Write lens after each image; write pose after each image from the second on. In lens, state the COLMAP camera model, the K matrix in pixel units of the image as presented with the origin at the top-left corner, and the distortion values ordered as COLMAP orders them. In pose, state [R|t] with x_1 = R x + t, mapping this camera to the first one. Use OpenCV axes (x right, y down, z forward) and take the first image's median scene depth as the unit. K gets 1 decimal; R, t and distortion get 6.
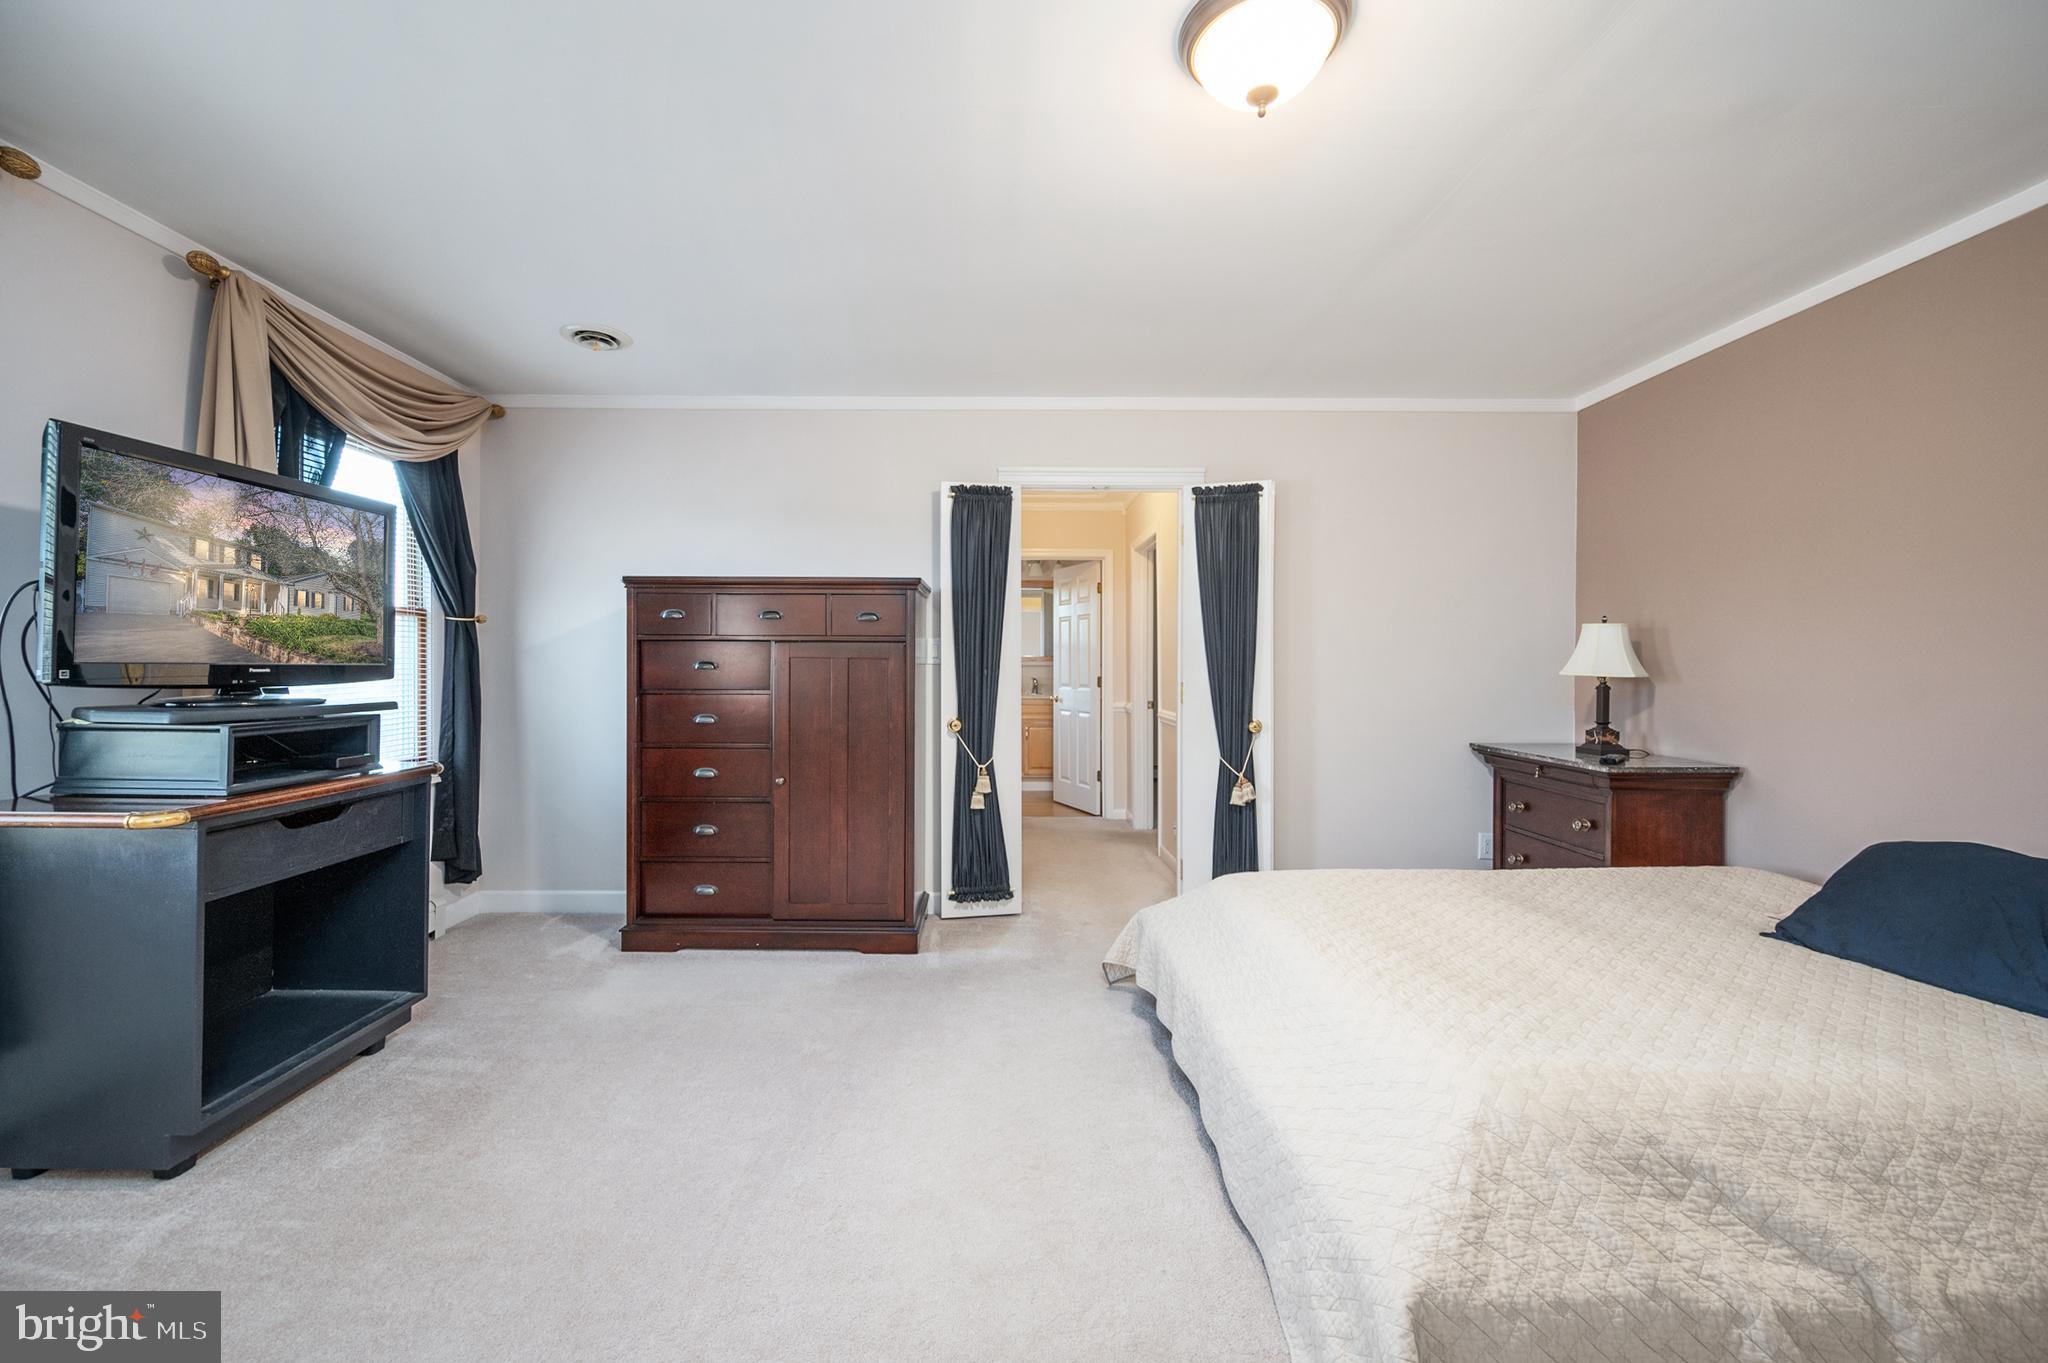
lens RADIAL K [[831.9, 0, 991.4], [0, 831.9, 689.1], [0, 0, 1]] dist [0.000836, 0.000470]
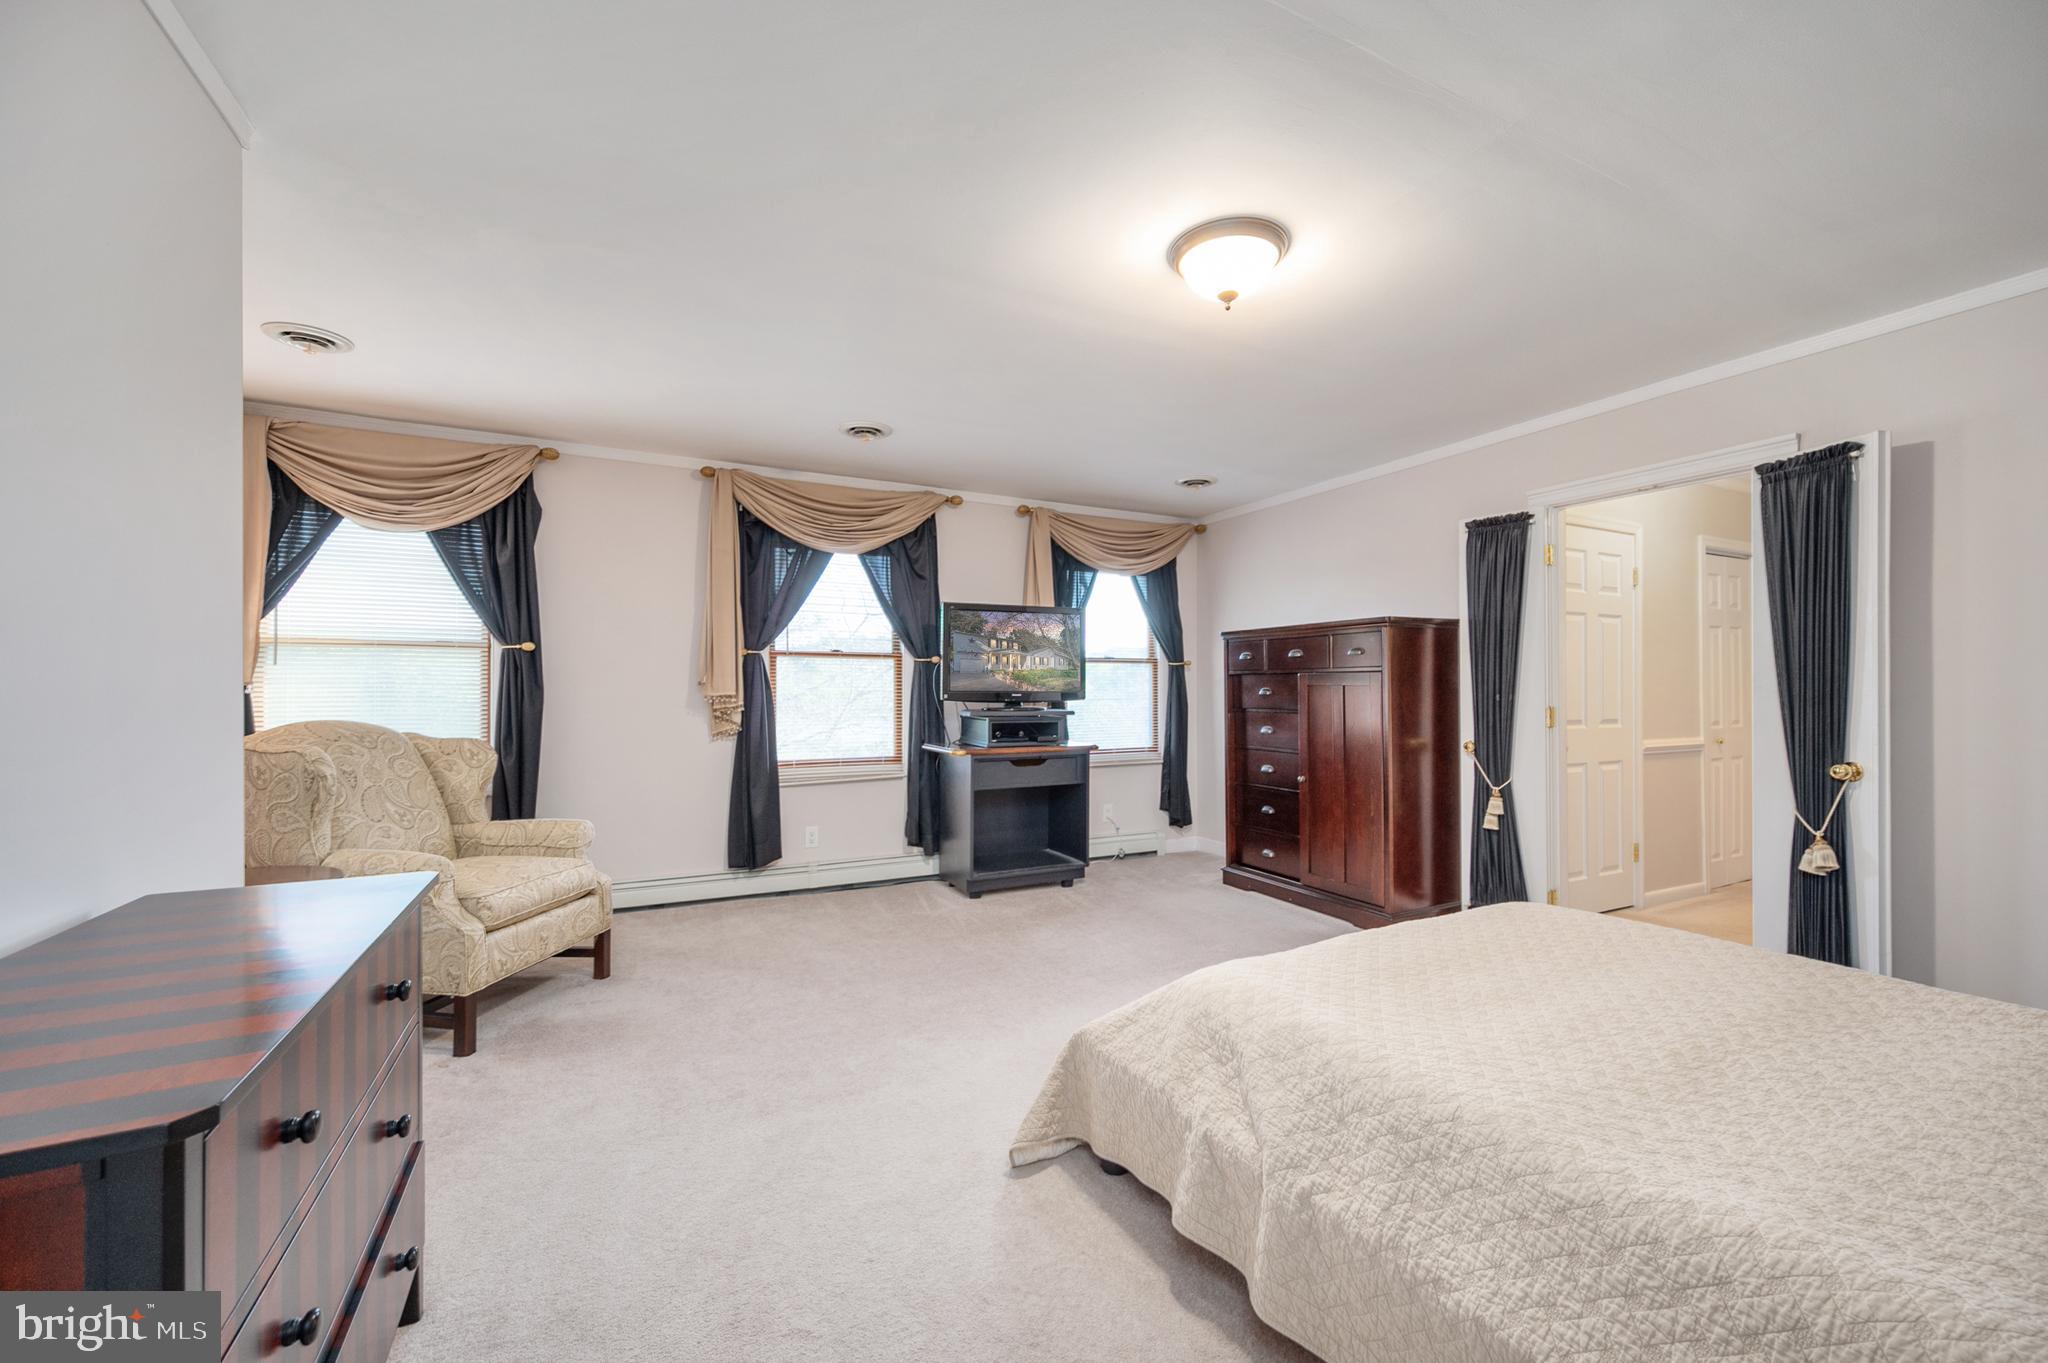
lens RADIAL K [[822.3, 0, 1025.3], [0, 822.3, 731.4], [0, 0, 1]] dist [-0.000161, 0.000074]
pose [[0.445484, 0.039612, -0.894413, 0.967937], [-0.021883, 0.999204, 0.033354, 0.001388], [0.895022, 0.004714, 0.445996, 0.034857]]
